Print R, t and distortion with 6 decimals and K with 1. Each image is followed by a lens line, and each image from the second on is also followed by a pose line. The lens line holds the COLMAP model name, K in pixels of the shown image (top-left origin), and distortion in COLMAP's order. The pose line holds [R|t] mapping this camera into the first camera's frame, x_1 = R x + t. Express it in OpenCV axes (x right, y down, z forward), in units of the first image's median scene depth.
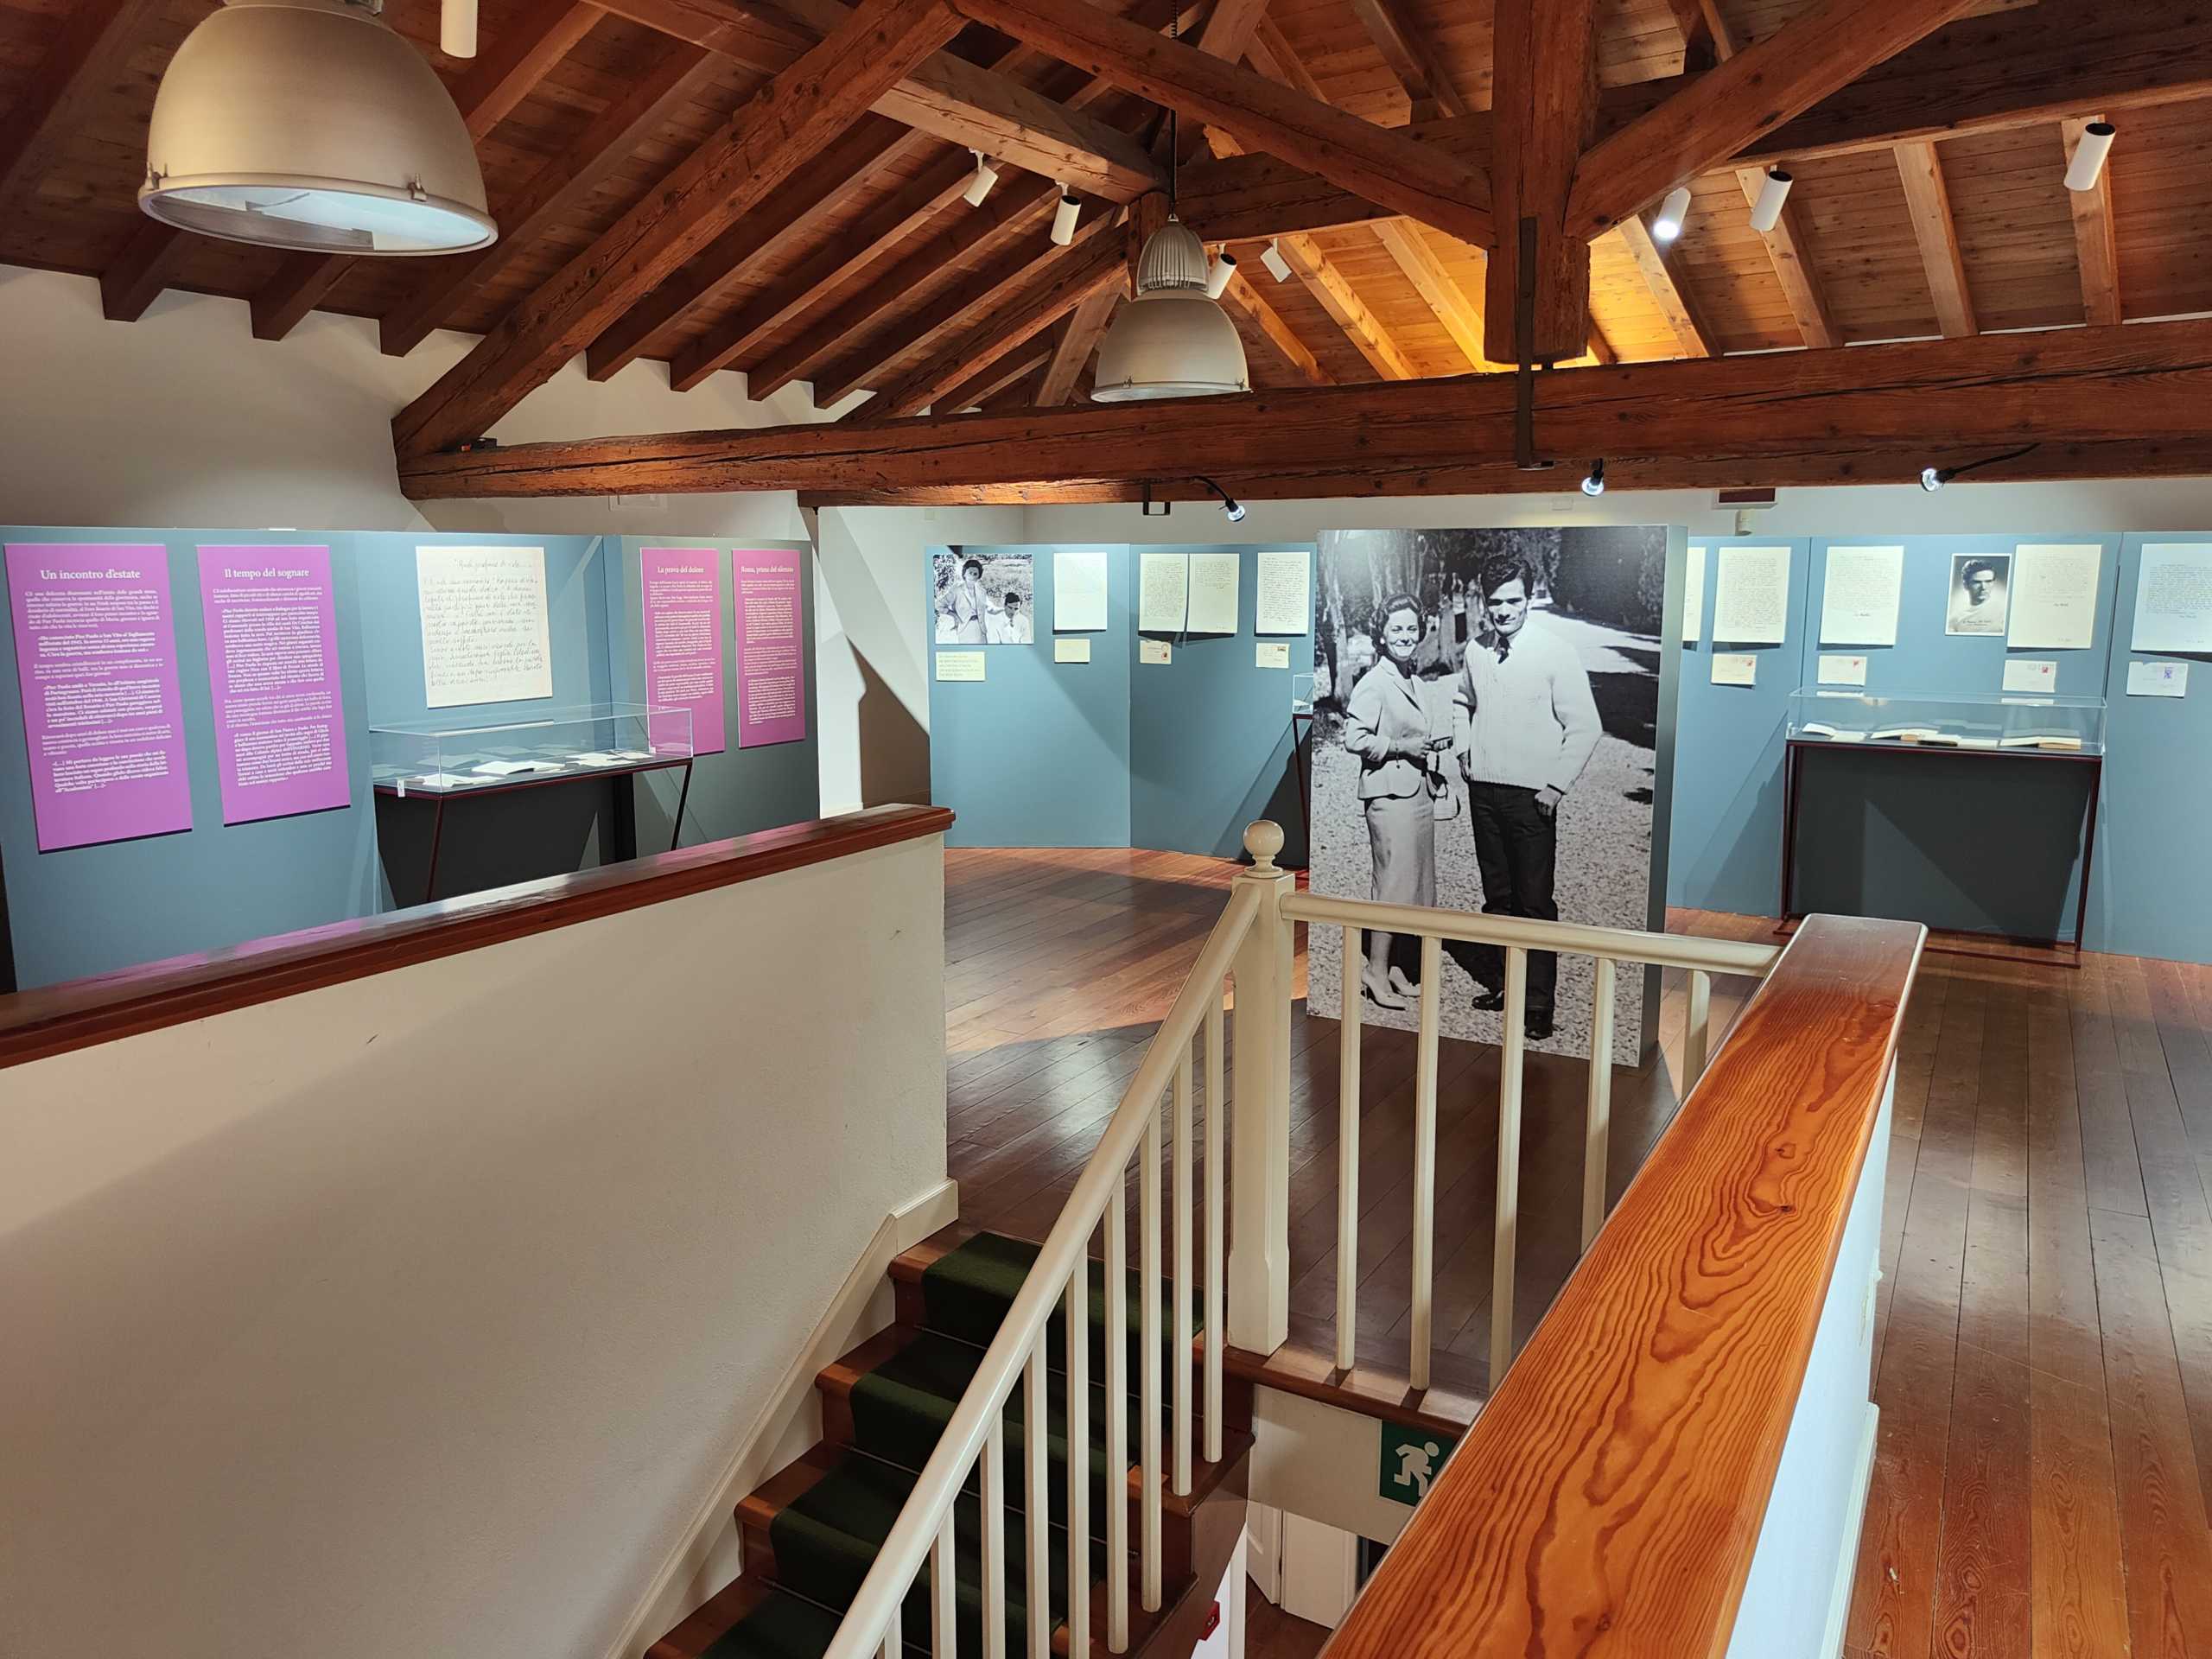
lens RADIAL K [[1558.1, 0, 1097.4], [0, 1558.1, 822.3], [0, 0, 1]] dist [0.009558, 0.000124]
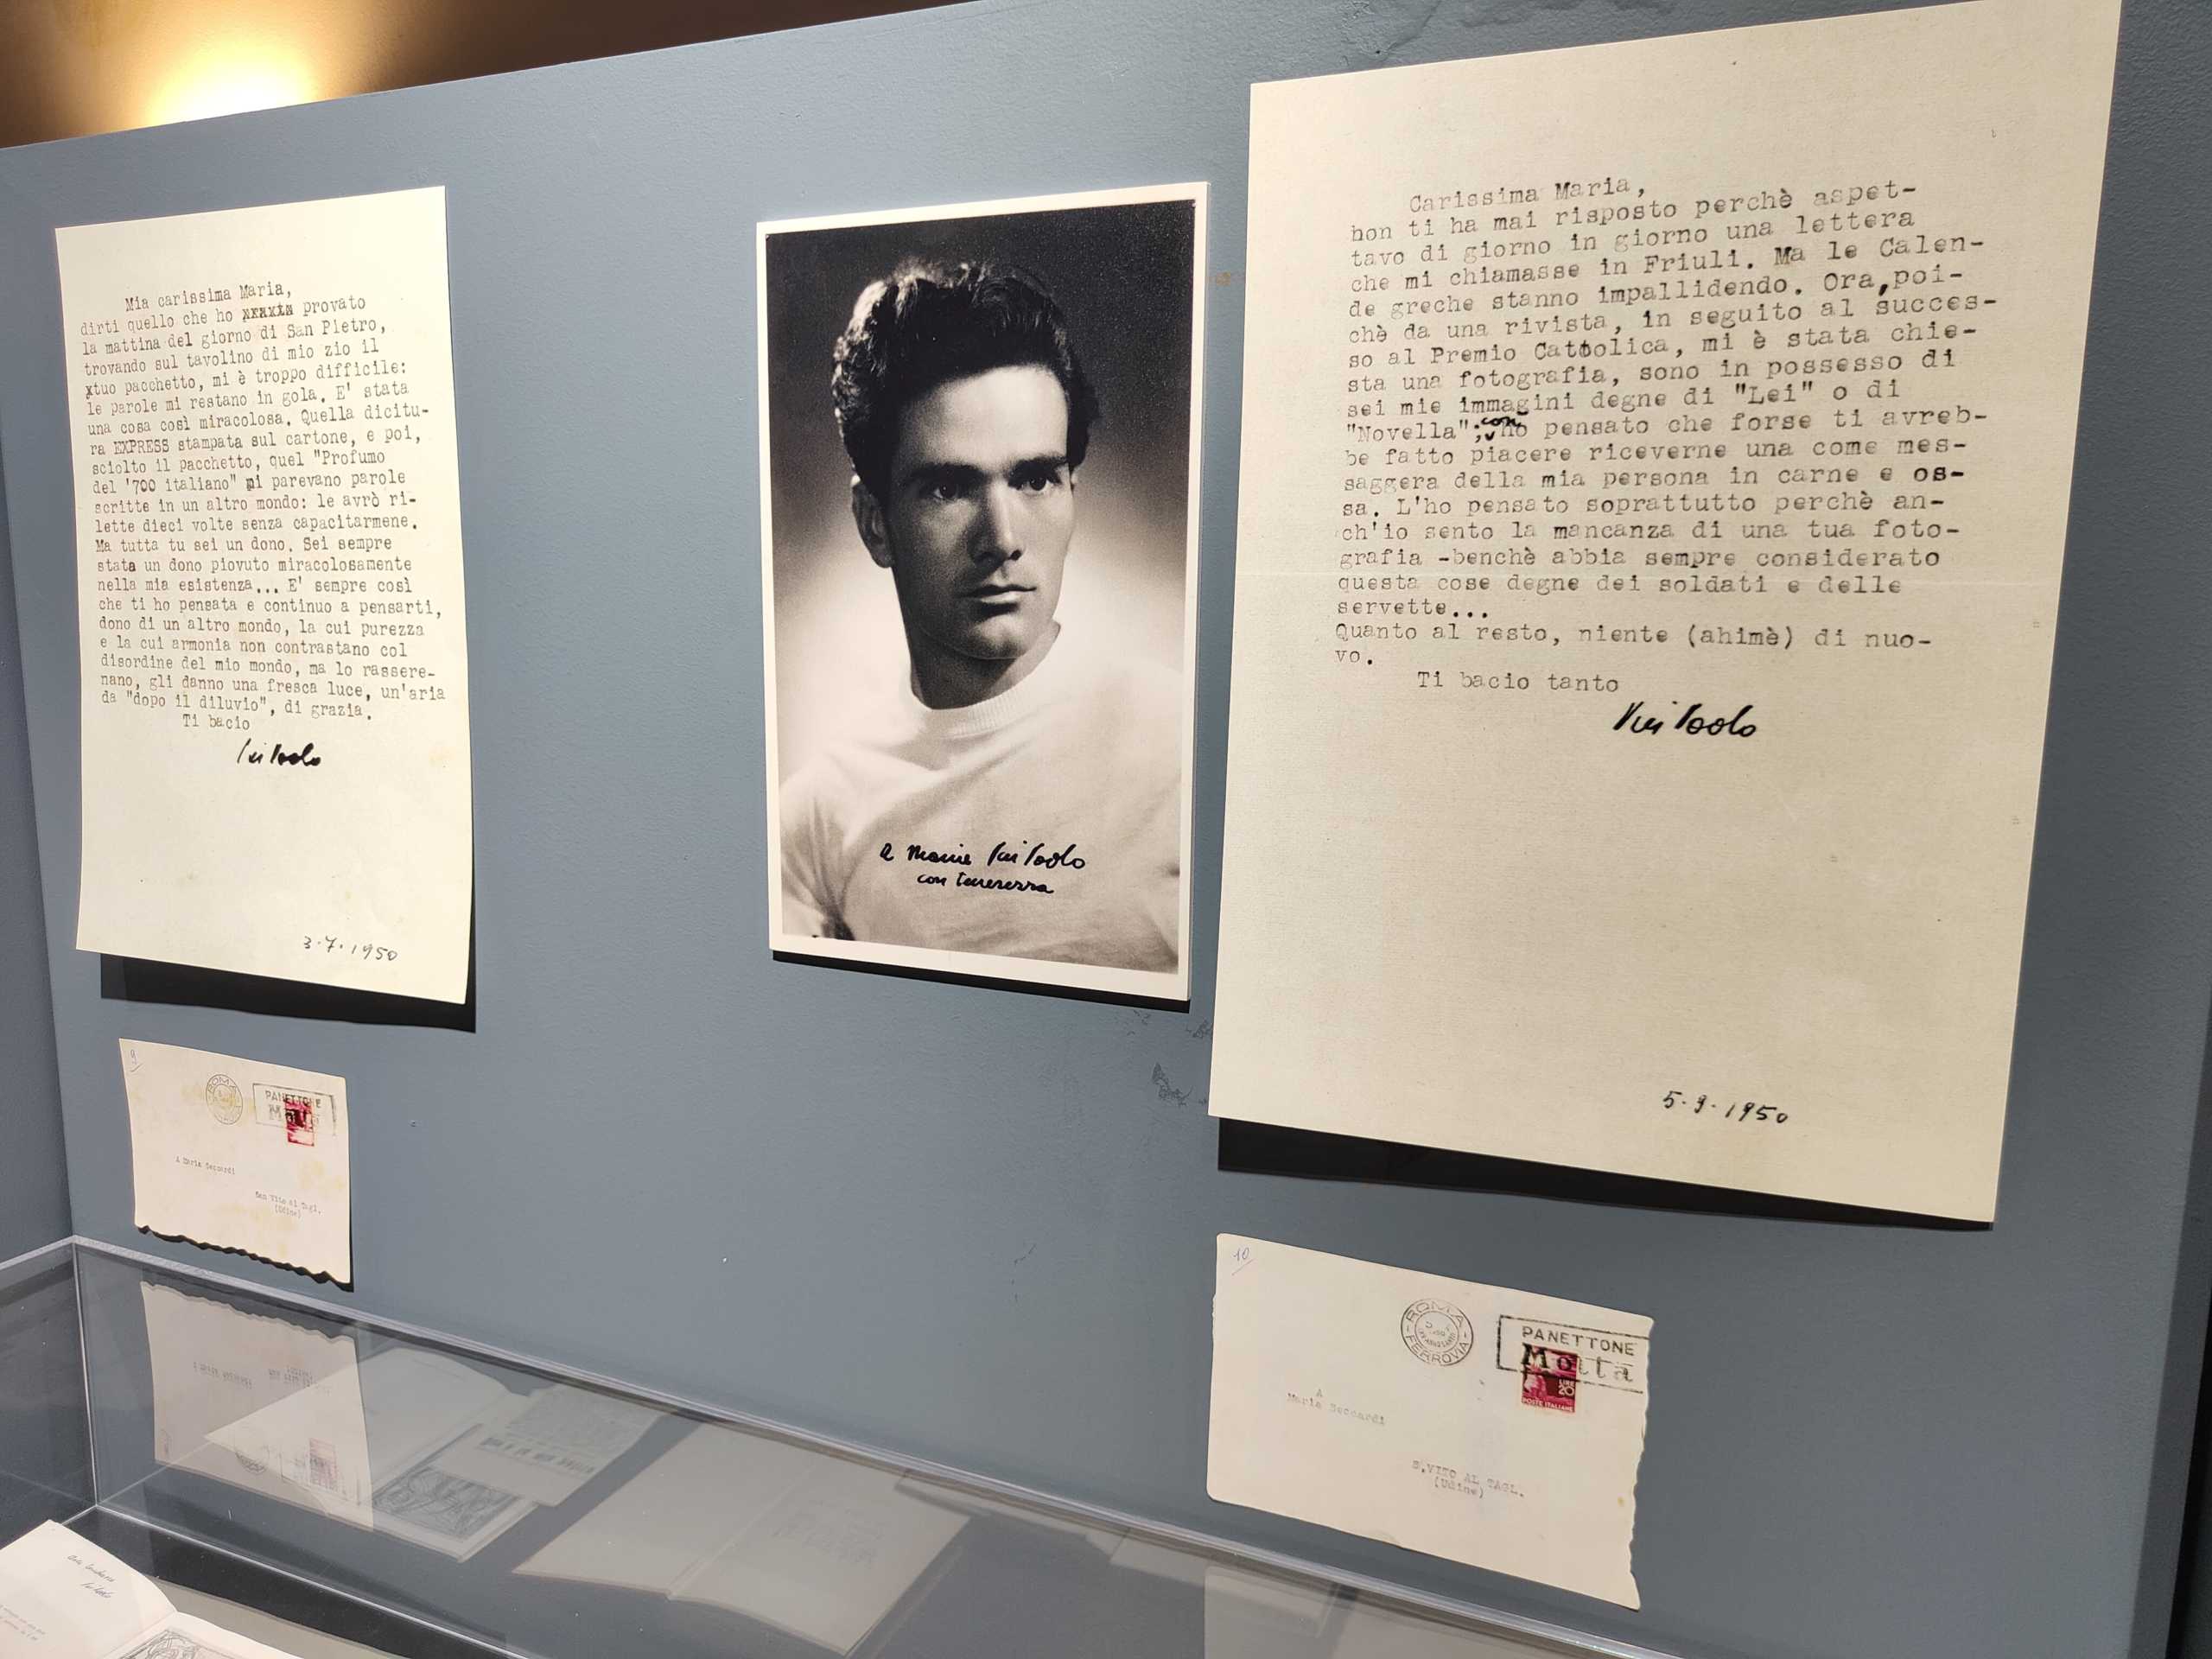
lens RADIAL K [[1558.1, 0, 1100.3], [0, 1558.1, 821.0], [0, 0, 1]] dist [0.009558, 0.000124]
pose [[0.992525, -0.001876, 0.122028, 0.531181], [0.004416, 0.999779, -0.020555, -0.122411], [-0.121962, 0.020940, 0.992314, 0.849885]]
